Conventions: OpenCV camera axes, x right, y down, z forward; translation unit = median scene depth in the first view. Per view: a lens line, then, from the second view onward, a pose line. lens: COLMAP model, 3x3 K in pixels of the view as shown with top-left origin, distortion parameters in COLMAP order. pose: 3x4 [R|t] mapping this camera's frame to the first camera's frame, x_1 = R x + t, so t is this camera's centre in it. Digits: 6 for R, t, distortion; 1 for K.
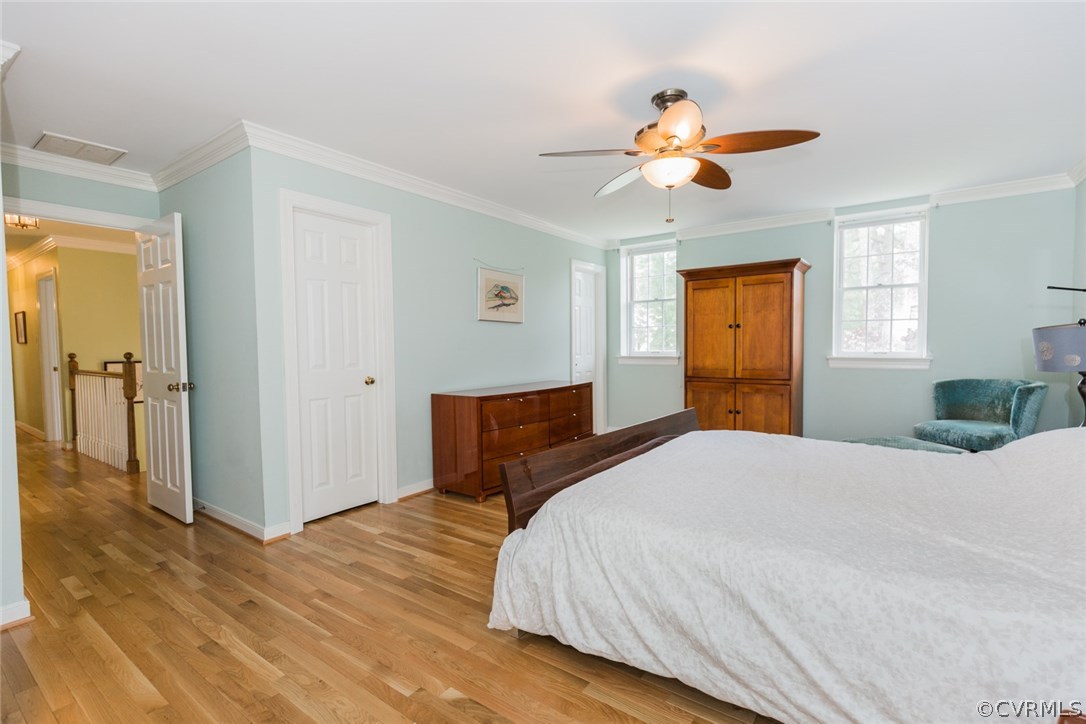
lens RADIAL K [[492.5, 0, 543.0], [0, 492.5, 362.0], [0, 0, 1]] dist [-0.044006, 0.000018]
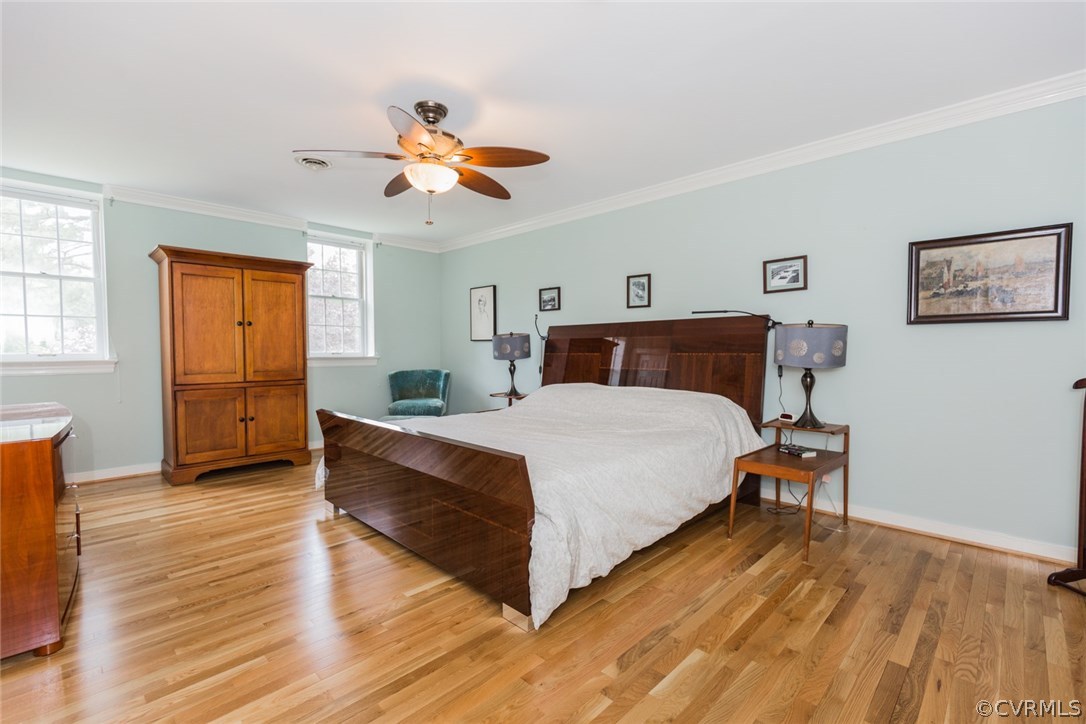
lens RADIAL K [[490.6, 0, 548.7], [0, 490.6, 362.8], [0, 0, 1]] dist [0.000250, -0.000022]
pose [[0.127437, -0.024637, 0.991541, -0.436385], [0.027905, 0.999385, 0.021245, -0.005262], [-0.991454, 0.024961, 0.128046, 0.338318]]
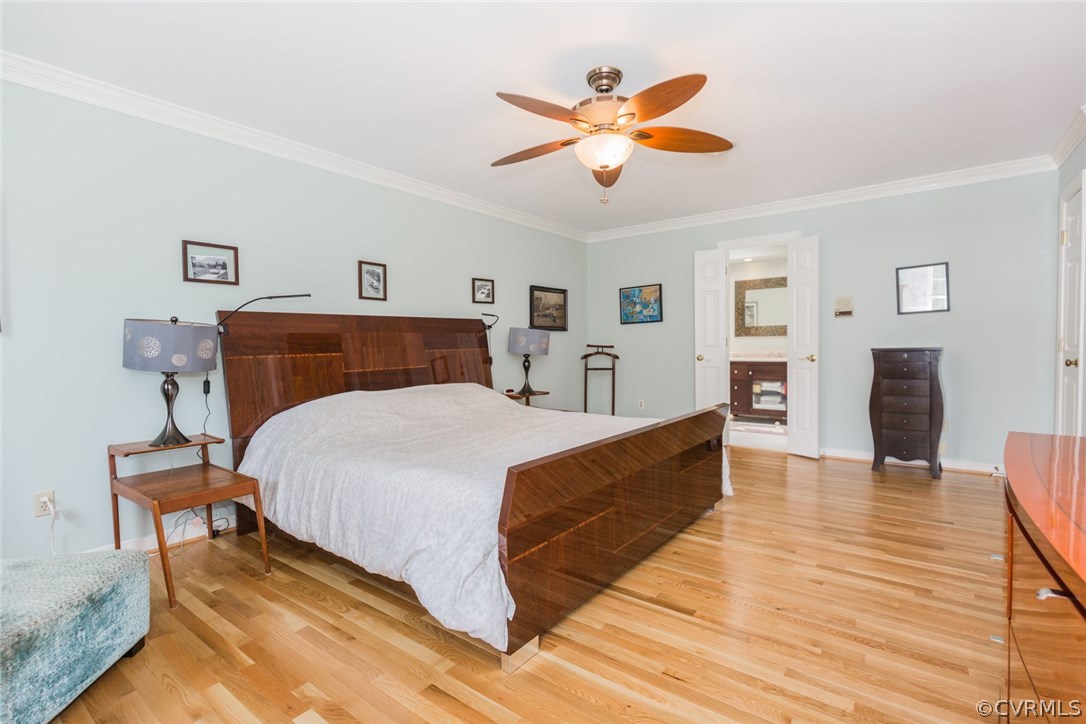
lens RADIAL K [[506.8, 0, 543.0], [0, 506.8, 362.0], [0, 0, 1]] dist [-0.001138, -0.000284]
pose [[-0.999709, 0.024130, -0.000801, 0.234380], [0.024037, 0.997864, 0.060743, -0.026417], [0.002265, 0.060706, -0.998153, 1.142762]]
